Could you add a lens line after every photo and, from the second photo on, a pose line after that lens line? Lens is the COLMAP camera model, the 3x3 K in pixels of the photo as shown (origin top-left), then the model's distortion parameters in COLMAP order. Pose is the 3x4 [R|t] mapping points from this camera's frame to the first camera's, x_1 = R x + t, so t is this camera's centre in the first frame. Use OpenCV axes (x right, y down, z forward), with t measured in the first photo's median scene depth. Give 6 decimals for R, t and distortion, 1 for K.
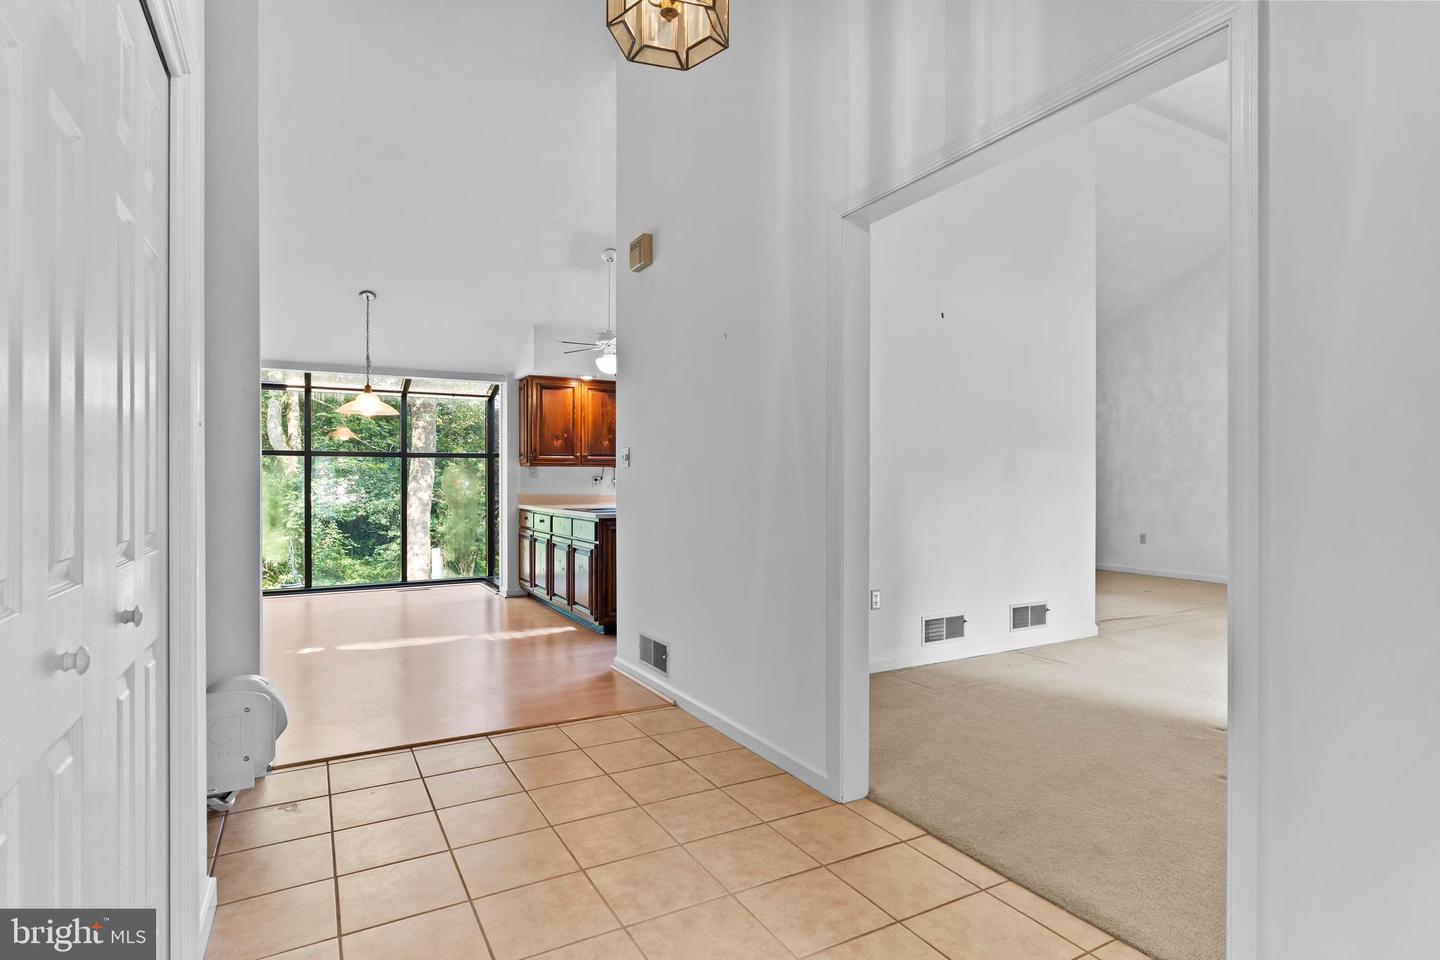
lens RADIAL K [[738.0, 0, 704.8], [0, 738.0, 479.3], [0, 0, 1]] dist [-0.011029, 0.006068]
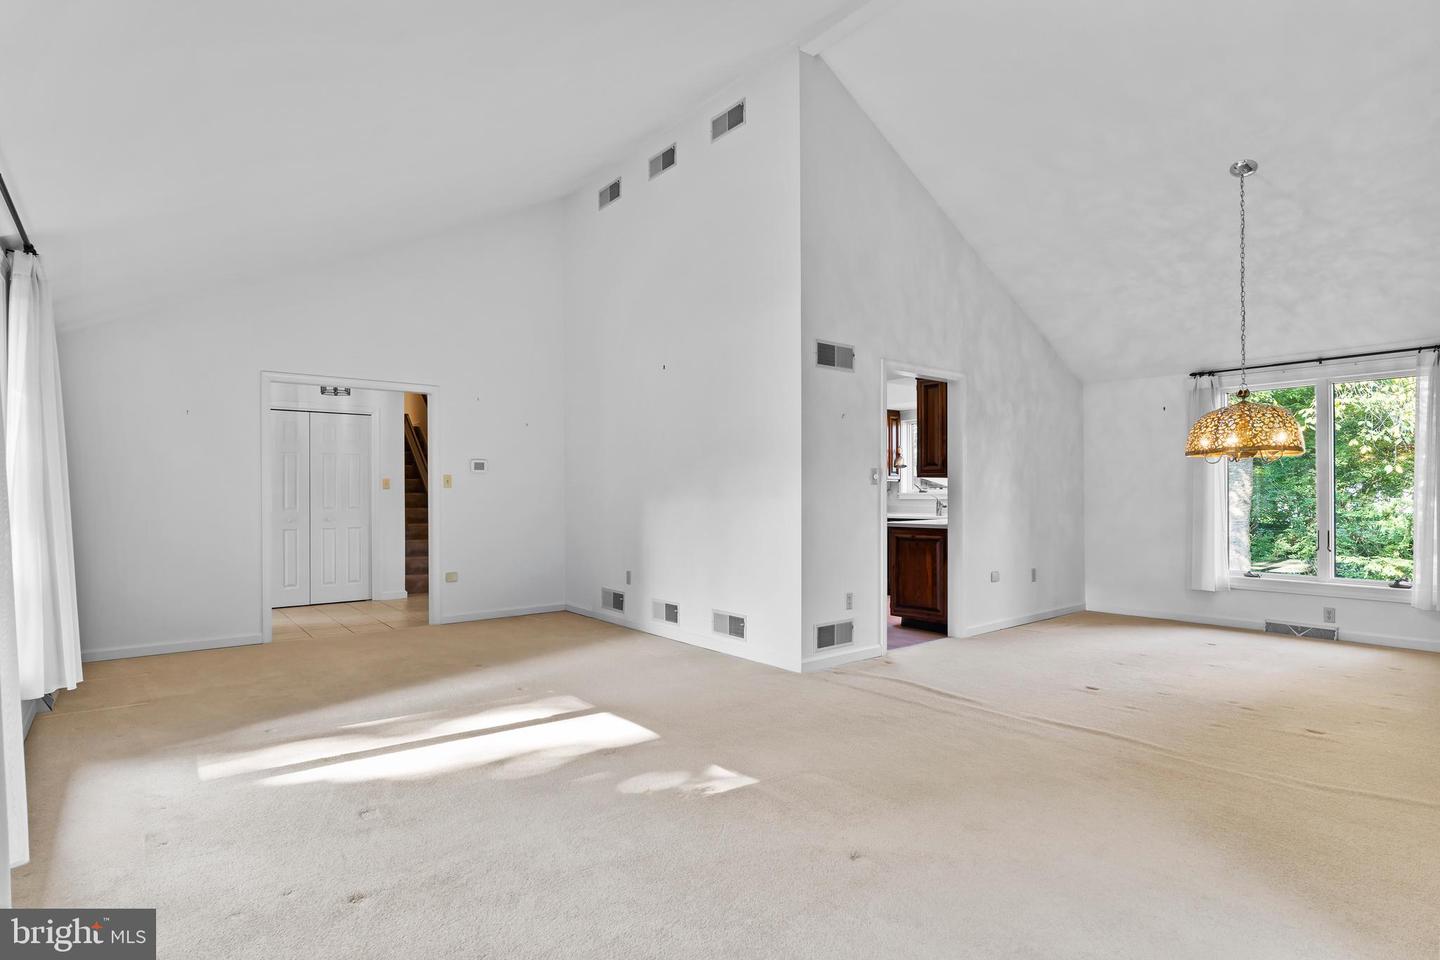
lens RADIAL K [[738.0, 0, 714.5], [0, 738.0, 493.2], [0, 0, 1]] dist [-0.011029, 0.006068]
pose [[0.168258, 0.005574, -0.985727, 1.039899], [0.001350, 0.999982, 0.005885, -0.006600], [0.985742, -0.002321, 0.168248, 0.560272]]
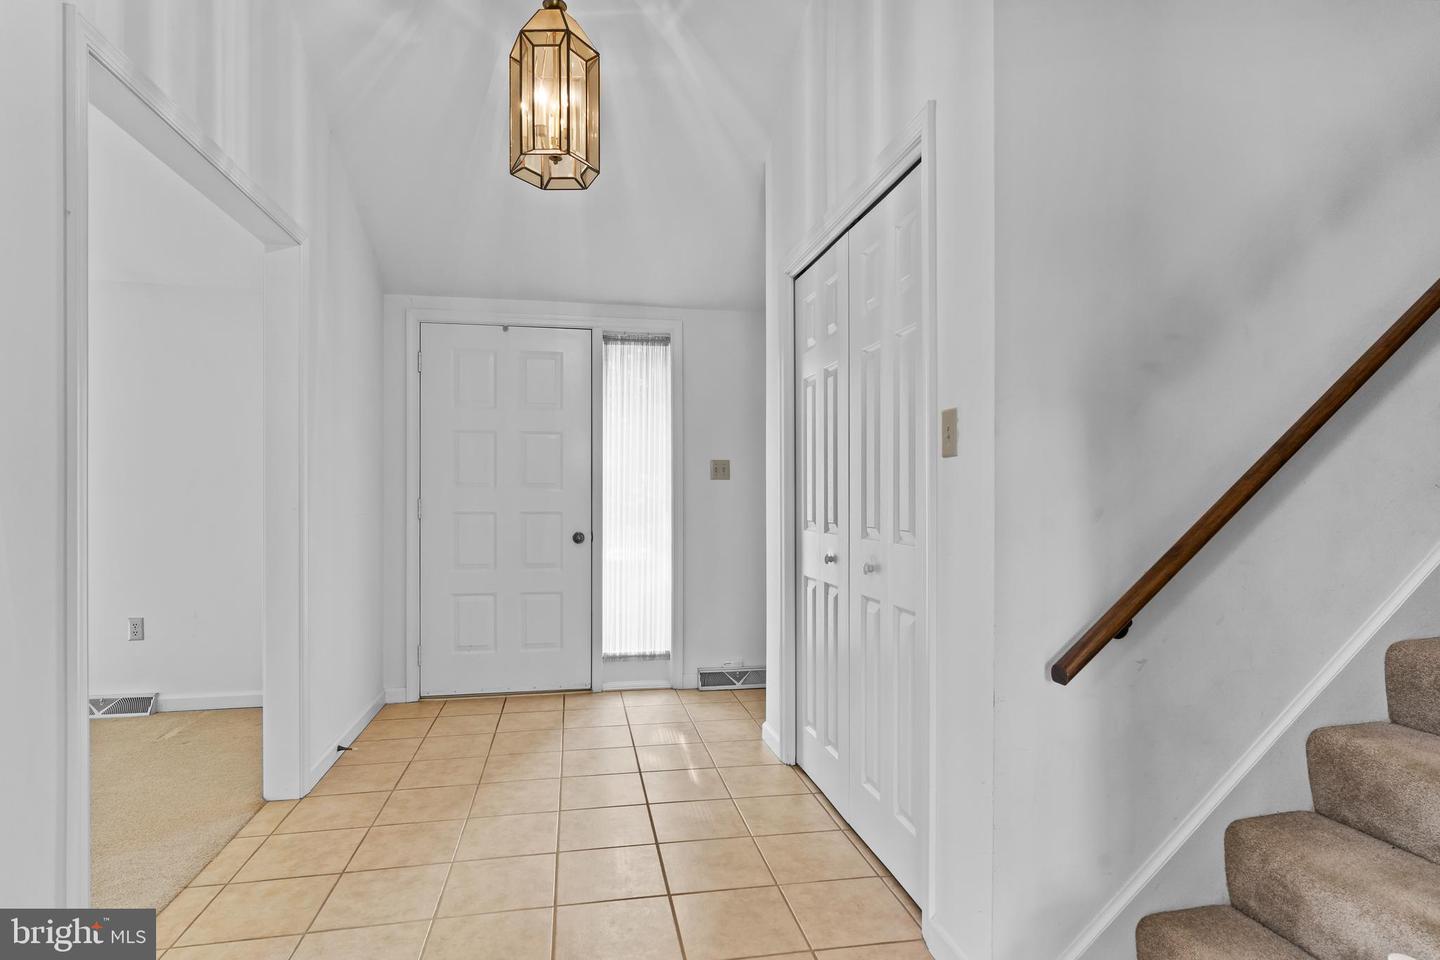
lens RADIAL K [[738.0, 0, 718.3], [0, 738.0, 485.3], [0, 0, 1]] dist [-0.011029, 0.006068]
pose [[-0.954484, 0.005264, 0.298214, -0.173708], [0.003934, 0.999979, -0.005059, -0.001279], [-0.298235, -0.003656, -0.954486, 0.512263]]
